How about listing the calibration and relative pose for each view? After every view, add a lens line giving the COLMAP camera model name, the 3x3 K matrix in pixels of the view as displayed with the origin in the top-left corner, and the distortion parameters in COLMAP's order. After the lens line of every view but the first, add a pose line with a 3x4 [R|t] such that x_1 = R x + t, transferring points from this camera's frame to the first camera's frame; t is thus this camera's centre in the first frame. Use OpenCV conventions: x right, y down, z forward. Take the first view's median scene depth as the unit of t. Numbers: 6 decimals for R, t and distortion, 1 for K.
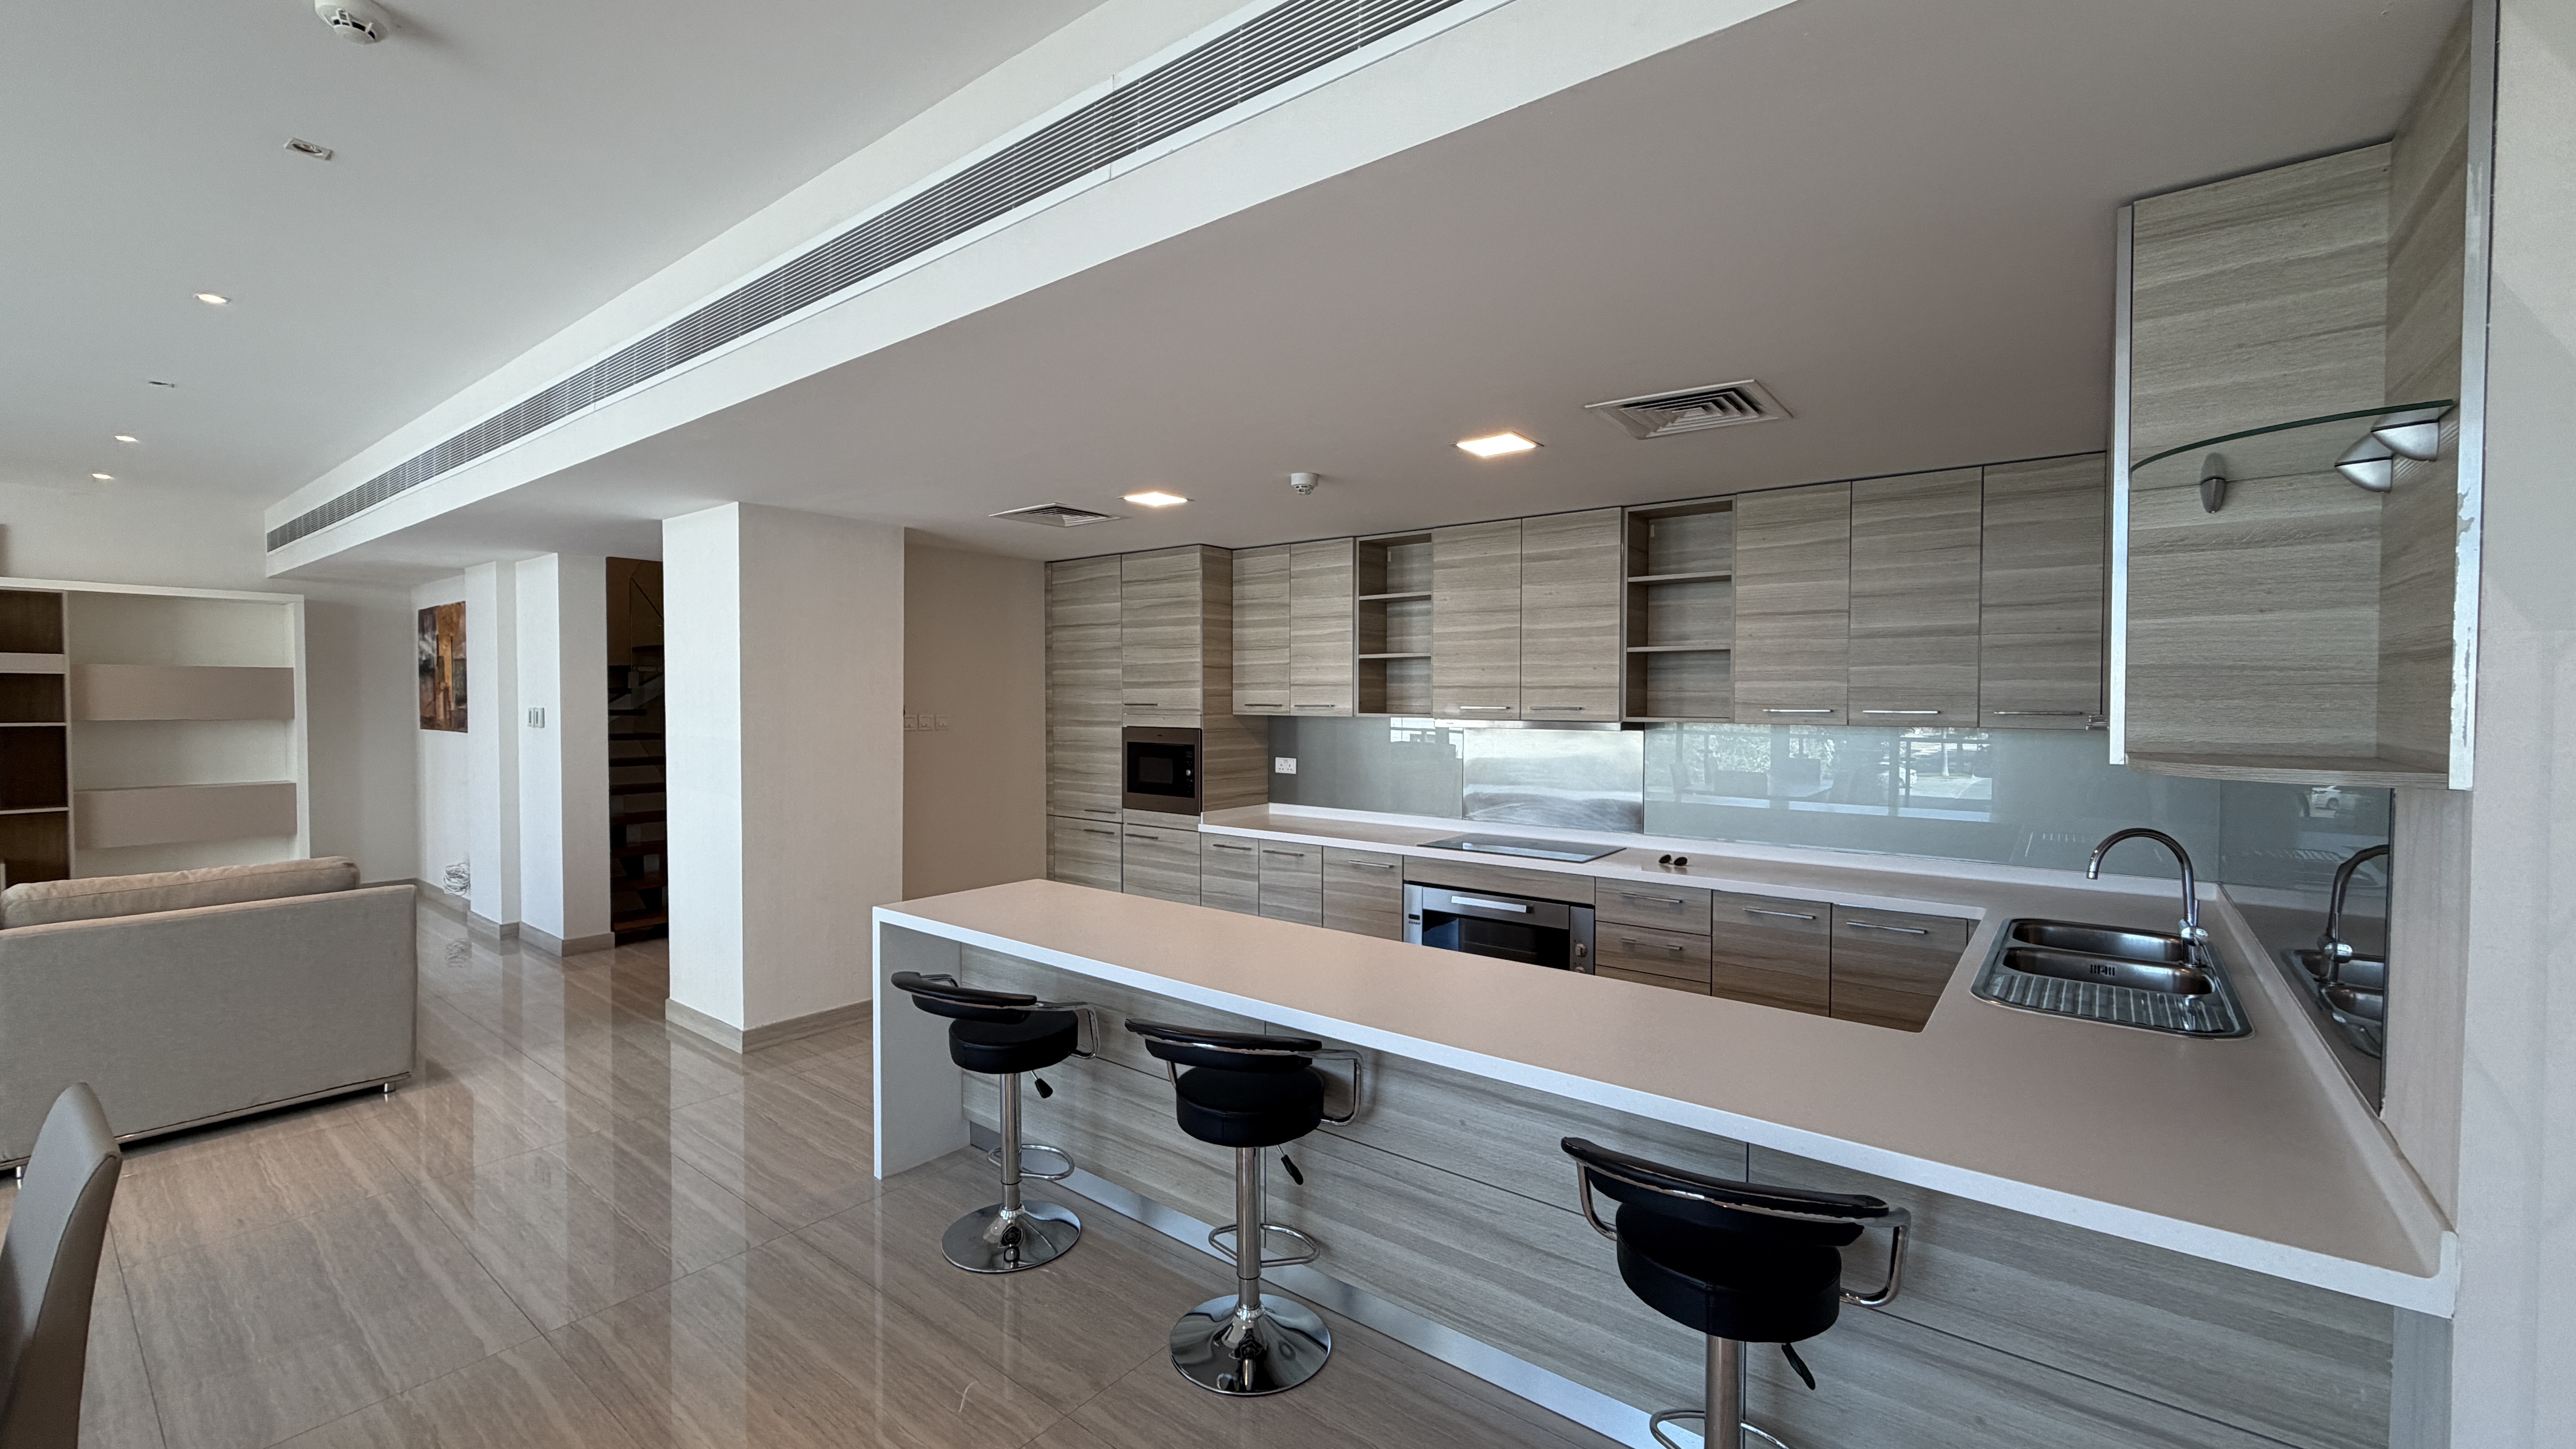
lens RADIAL K [[1028.3, 0, 1290.2], [0, 1028.3, 722.0], [0, 0, 1]] dist [-0.001787, 0.000668]
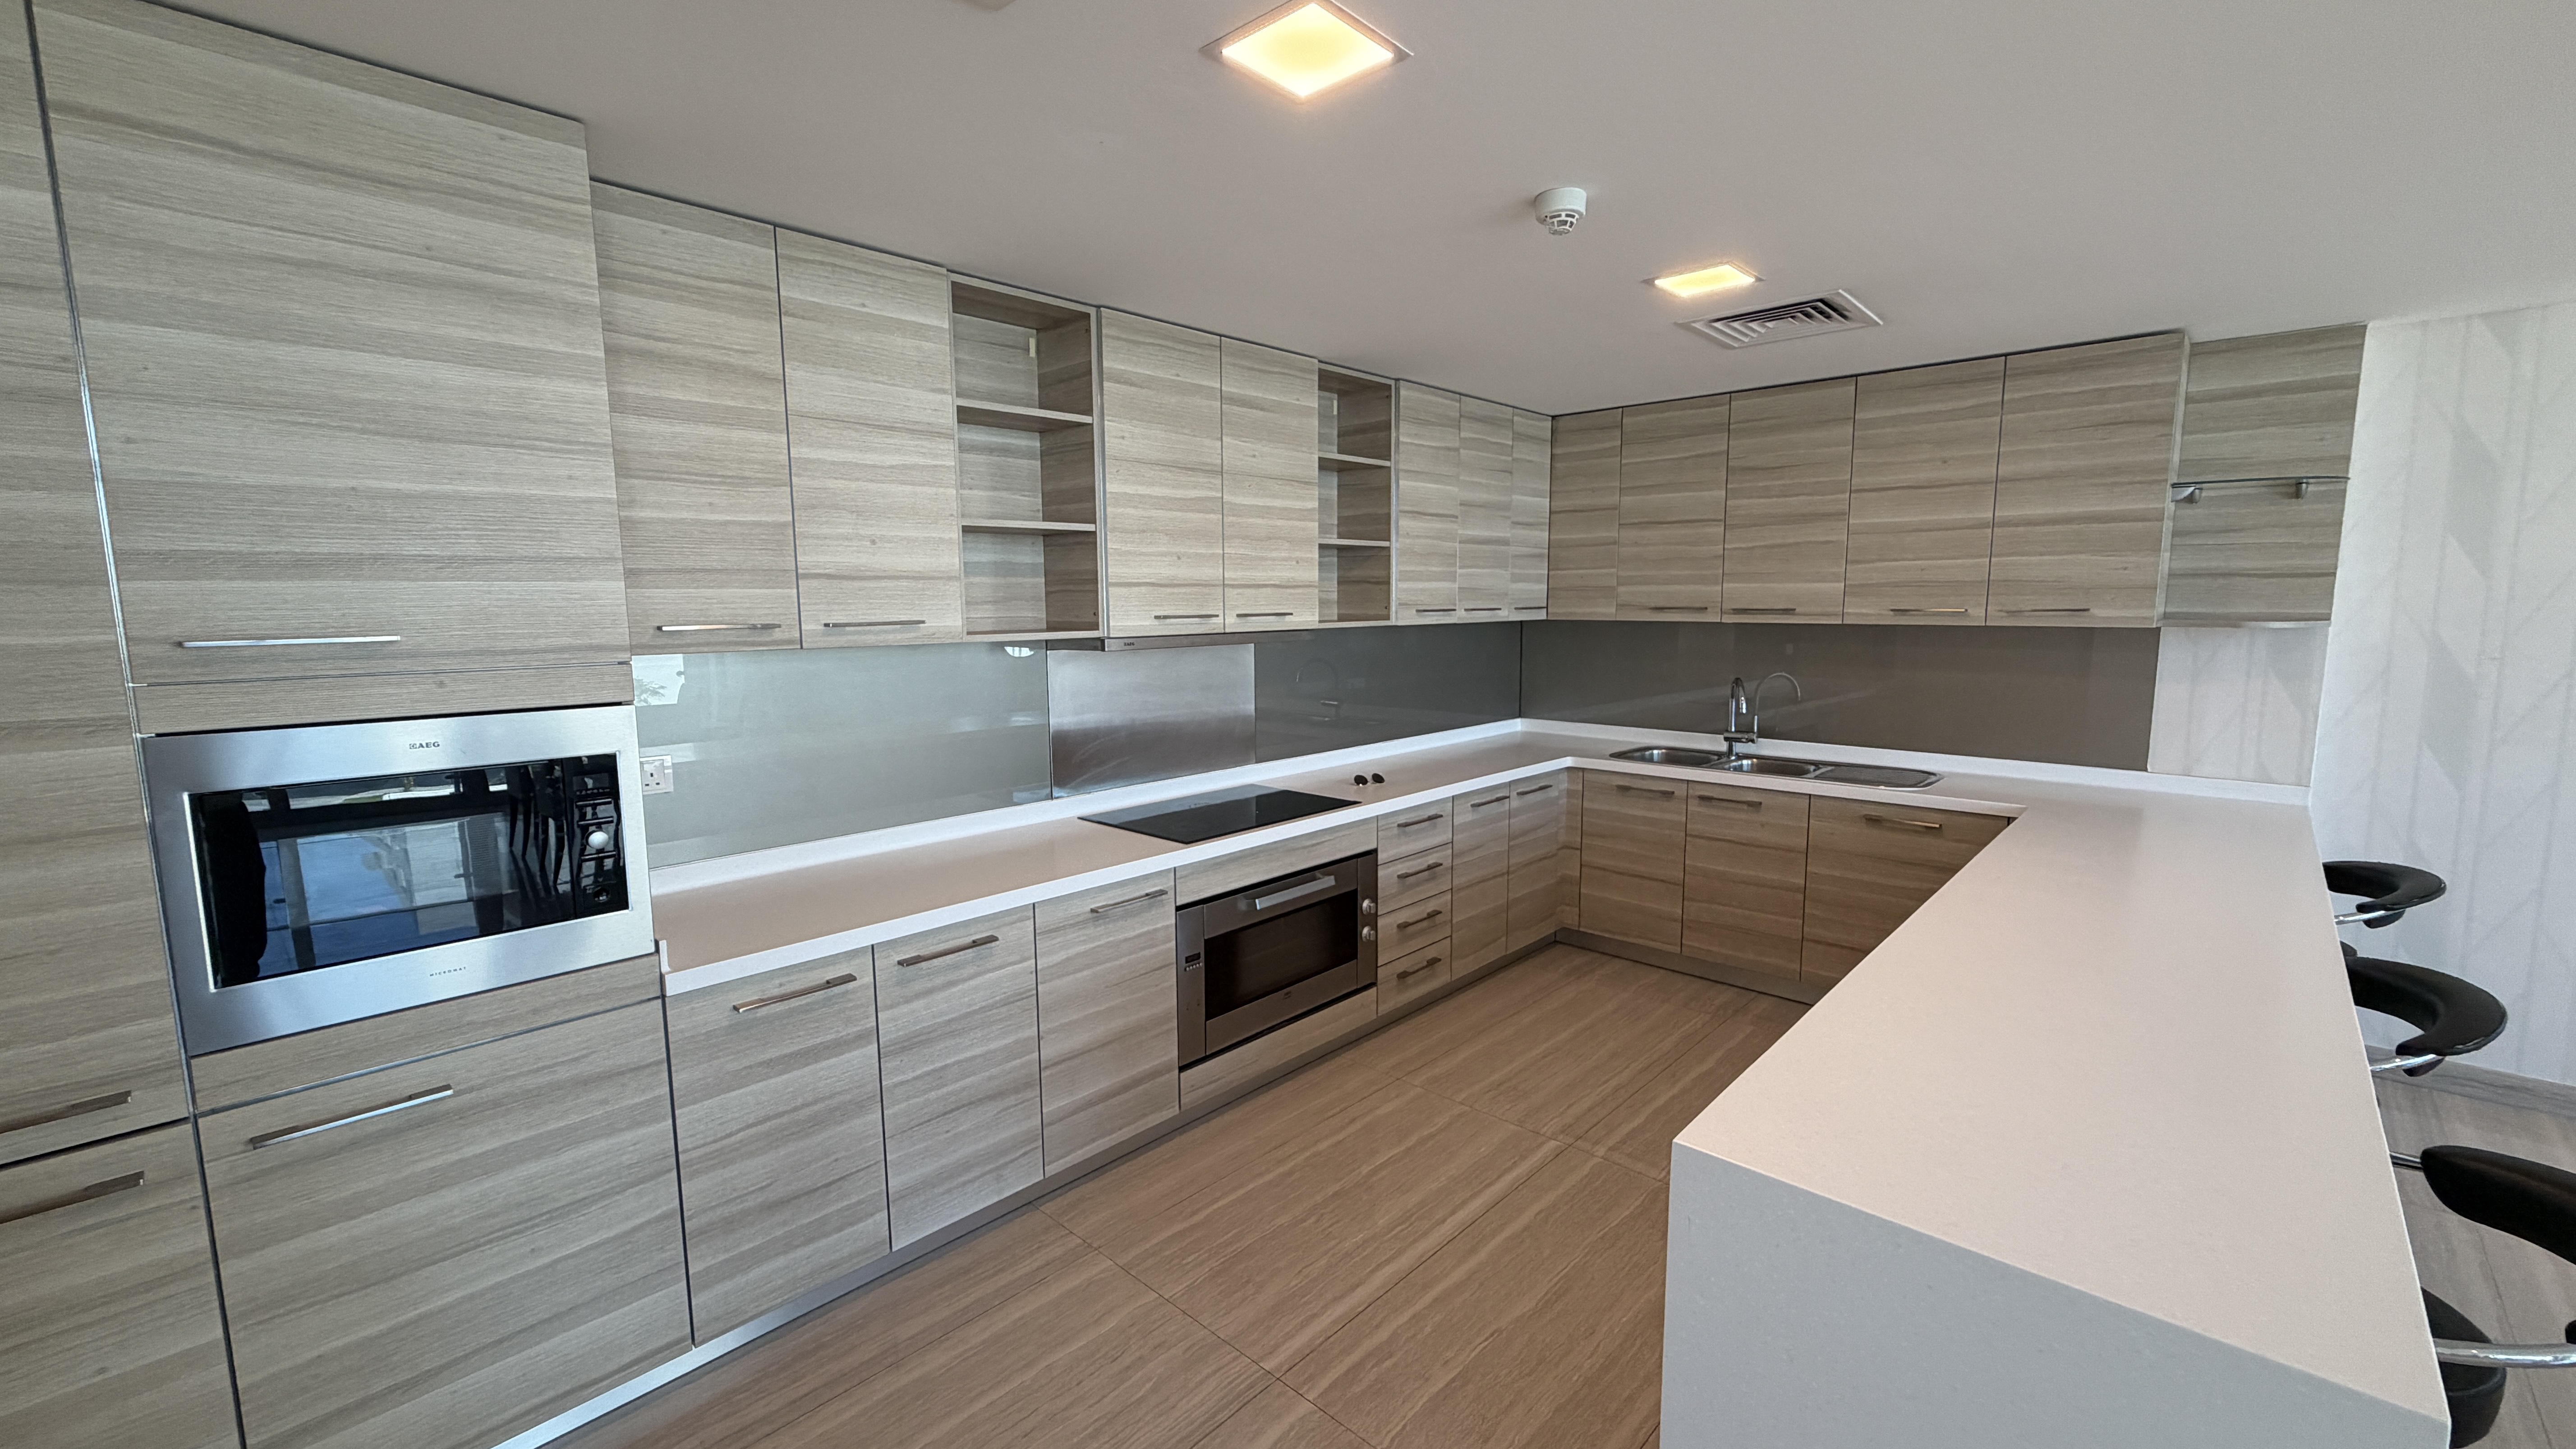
lens RADIAL K [[1028.3, 0, 1278.9], [0, 1028.3, 724.1], [0, 0, 1]] dist [-0.001787, 0.000668]
pose [[0.094252, -0.124523, 0.987730, -0.400602], [0.032838, 0.991996, 0.121927, -0.020587], [-0.995007, 0.020943, 0.097587, 0.755562]]
